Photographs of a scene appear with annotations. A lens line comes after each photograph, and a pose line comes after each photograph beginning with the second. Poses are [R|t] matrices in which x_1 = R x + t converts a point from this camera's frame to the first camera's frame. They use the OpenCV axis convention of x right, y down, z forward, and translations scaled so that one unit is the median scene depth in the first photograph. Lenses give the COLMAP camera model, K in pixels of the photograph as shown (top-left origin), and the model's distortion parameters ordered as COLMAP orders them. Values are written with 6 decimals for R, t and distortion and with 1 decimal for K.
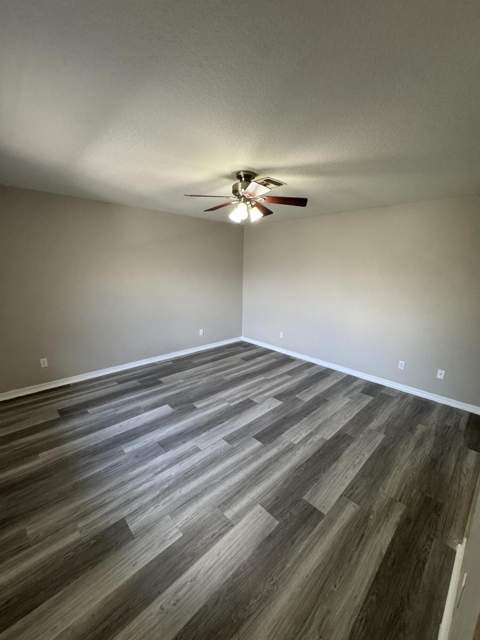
lens RADIAL K [[257.2, 0, 241.1], [0, 257.2, 319.3], [0, 0, 1]] dist [-0.003050, 0.000075]
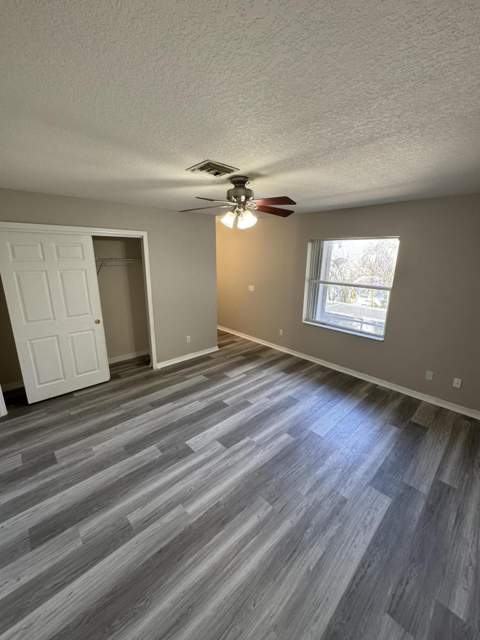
lens RADIAL K [[253.9, 0, 239.7], [0, 253.9, 304.1], [0, 0, 1]] dist [-0.001346, -0.000054]
pose [[-0.999491, -0.031762, 0.003136, 0.004456], [-0.028032, 0.920580, 0.389548, -0.479713], [-0.015259, 0.389262, -0.921001, 1.918752]]
